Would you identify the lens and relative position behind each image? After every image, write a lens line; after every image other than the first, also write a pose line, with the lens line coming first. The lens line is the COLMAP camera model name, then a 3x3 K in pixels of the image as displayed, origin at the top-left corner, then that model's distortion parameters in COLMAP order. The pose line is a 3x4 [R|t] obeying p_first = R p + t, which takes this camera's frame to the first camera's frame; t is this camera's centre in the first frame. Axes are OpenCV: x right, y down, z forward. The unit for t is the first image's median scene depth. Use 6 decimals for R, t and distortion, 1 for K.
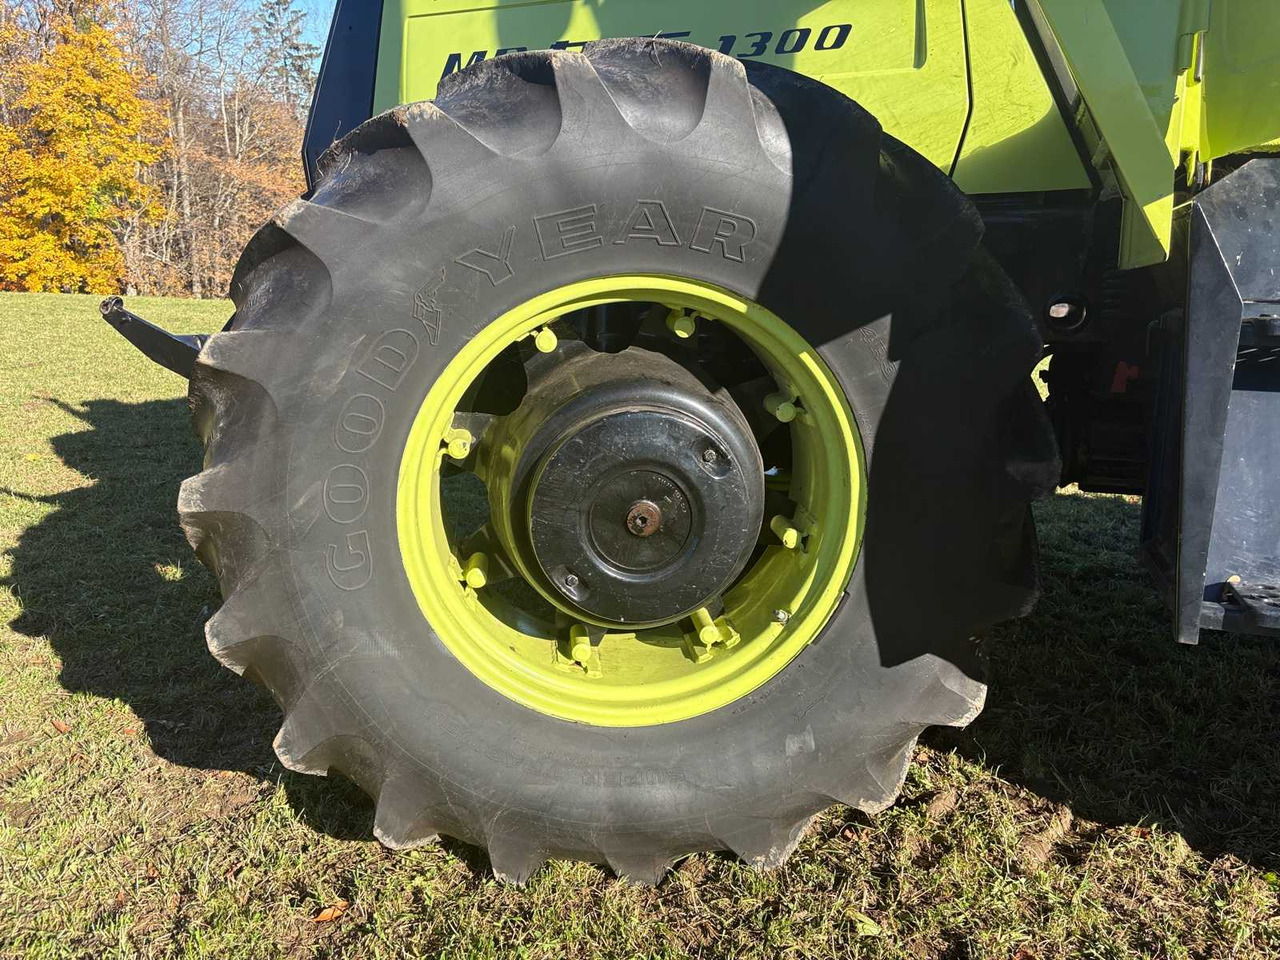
lens RADIAL K [[961.1, 0, 633.6], [0, 961.1, 475.8], [0, 0, 1]] dist [0.020420, -0.001233]
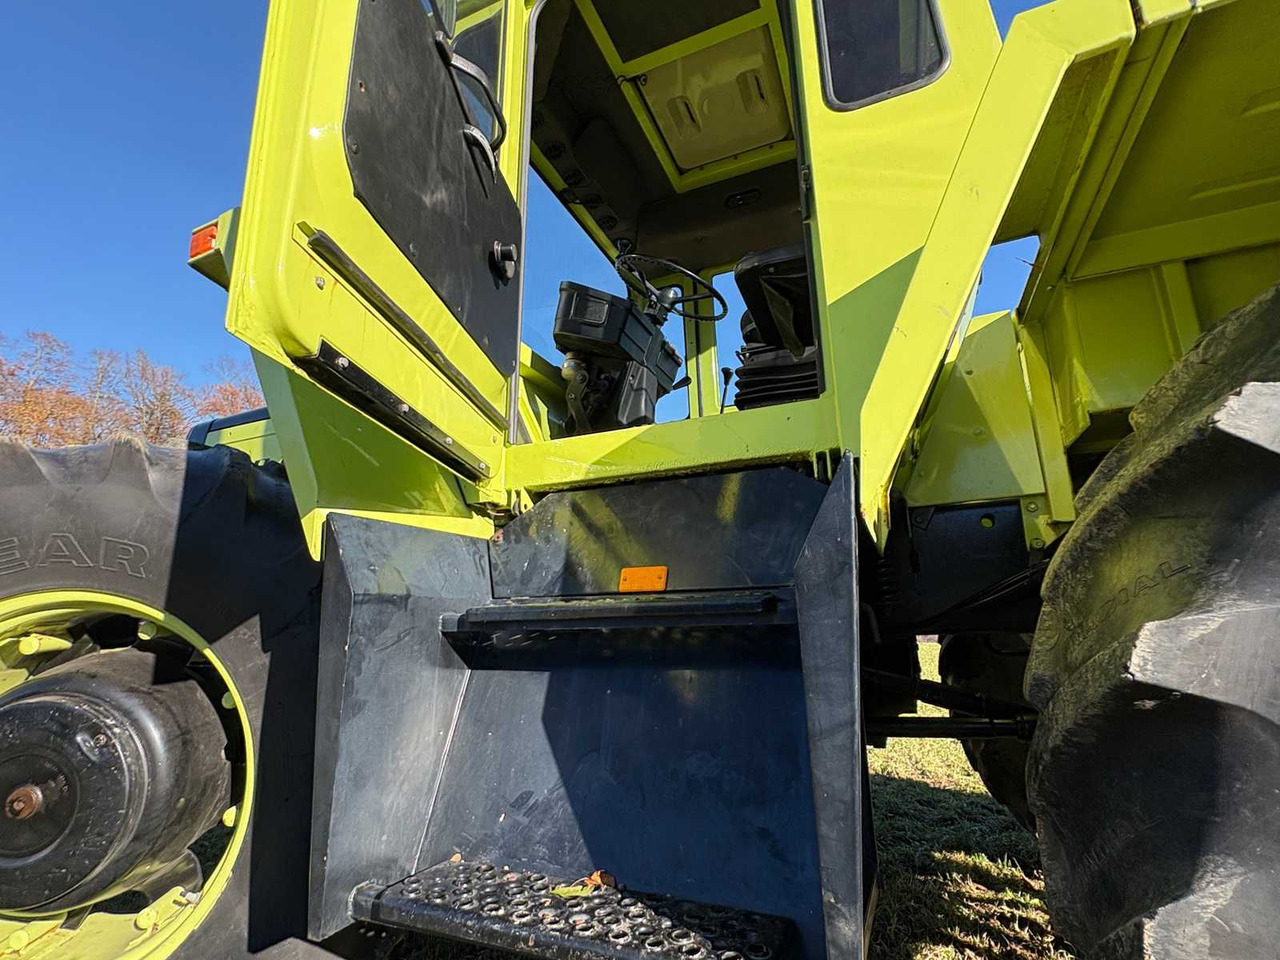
lens RADIAL K [[604.6, 0, 642.7], [0, 604.6, 477.9], [0, 0, 1]] dist [0.002161, 0.000157]
pose [[0.998873, -0.037052, -0.029649, 0.752928], [0.021653, 0.911820, -0.410018, 0.004329], [0.042227, 0.408914, 0.911595, 0.208533]]
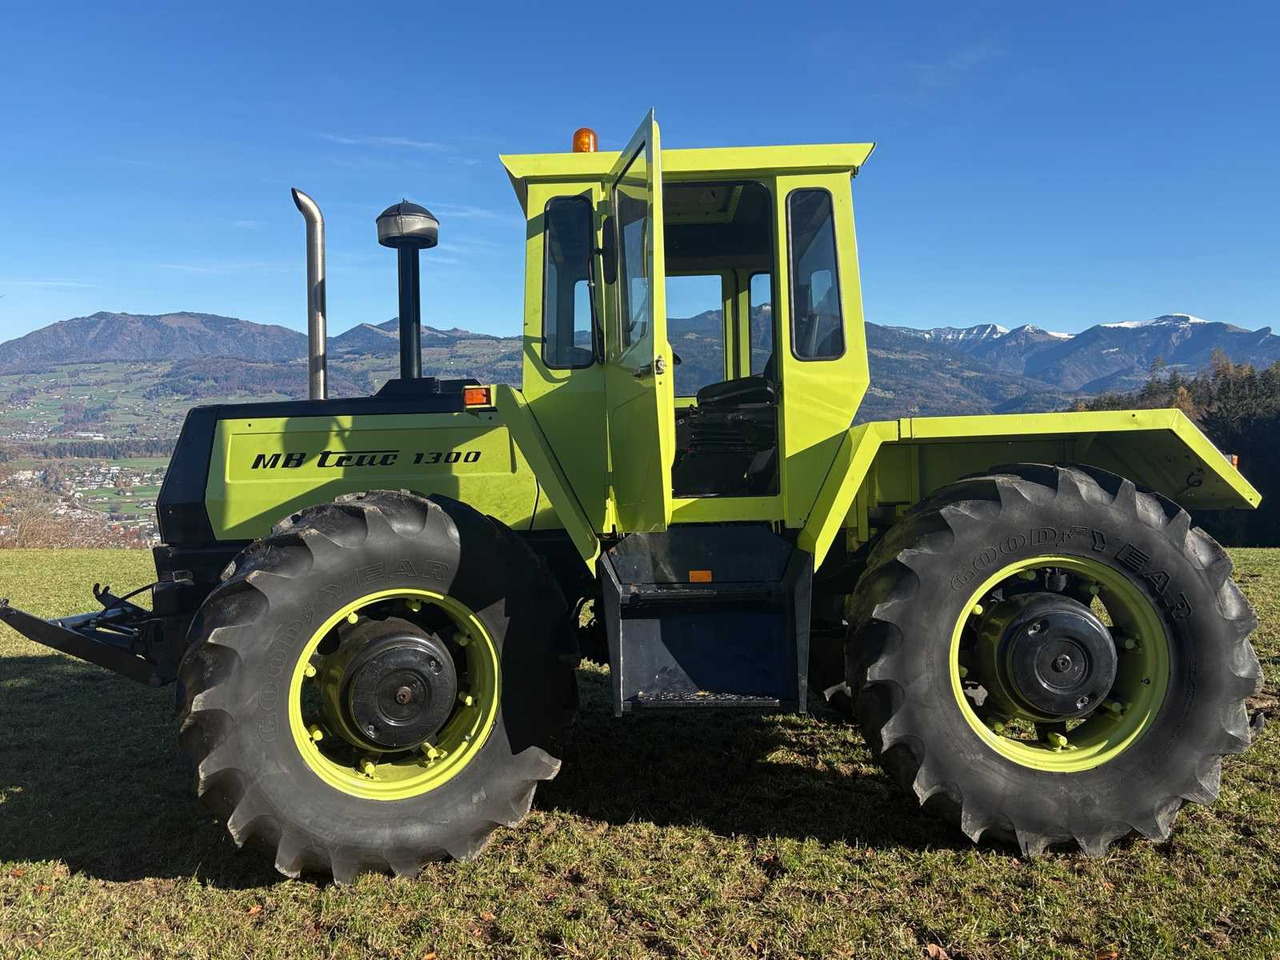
lens RADIAL K [[1000.4, 0, 640.0], [0, 1000.4, 480.0], [0, 0, 1]] dist [0.059890, -0.081566]
pose [[0.935027, -0.022648, 0.353853, -0.284324], [0.098194, 0.975466, -0.197037, 0.068743], [-0.340709, 0.218981, 0.914311, -1.399568]]
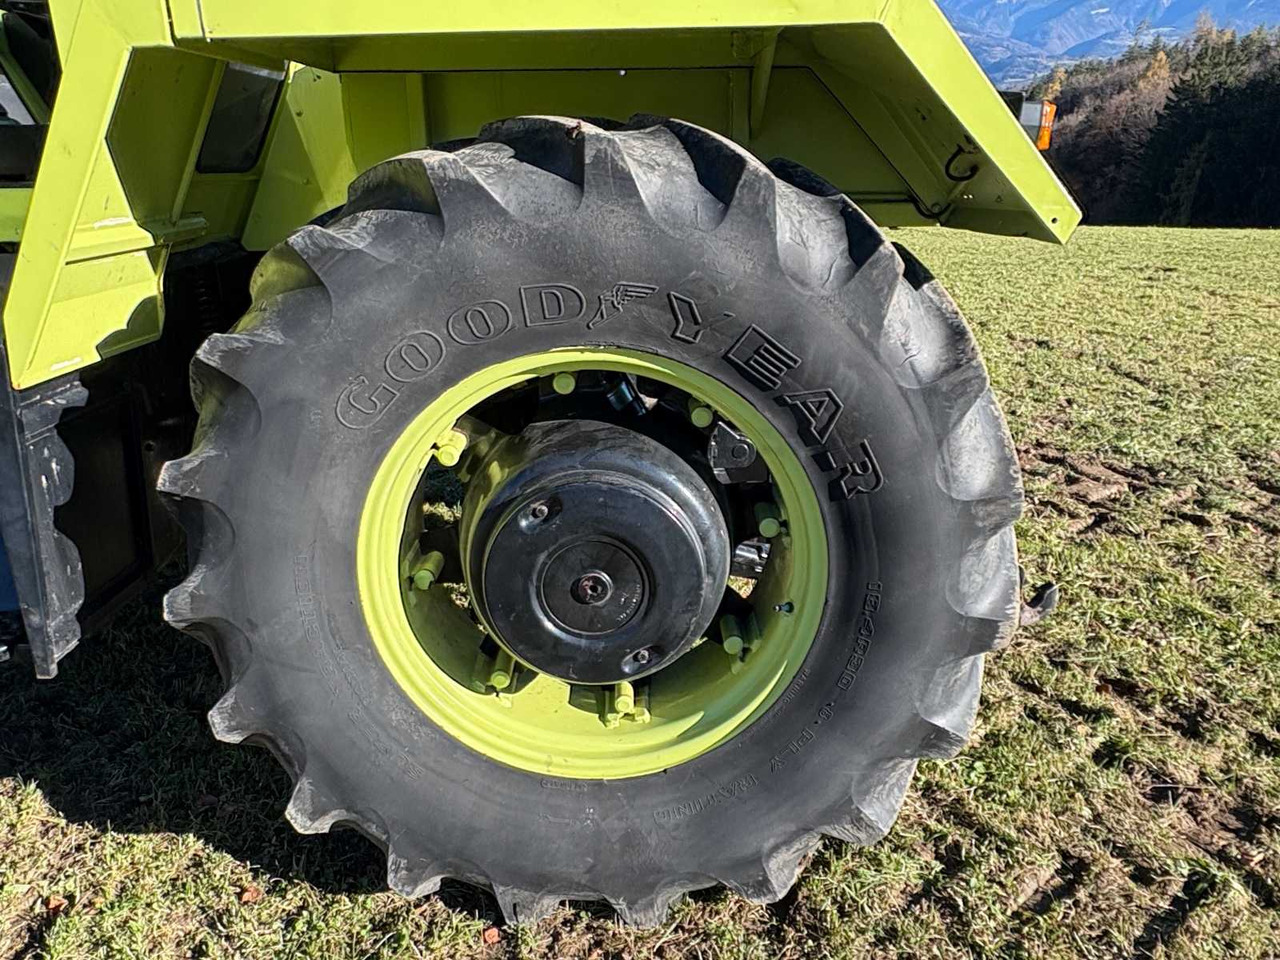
lens RADIAL K [[940.0, 0, 640.0], [0, 940.0, 480.0], [0, 0, 1]] dist [-0.008256, -0.001804]
pose [[0.925605, -0.134938, 0.353619, 1.106960], [0.087661, 0.985314, 0.146533, -0.126342], [-0.368199, -0.104633, 0.923841, -0.461768]]
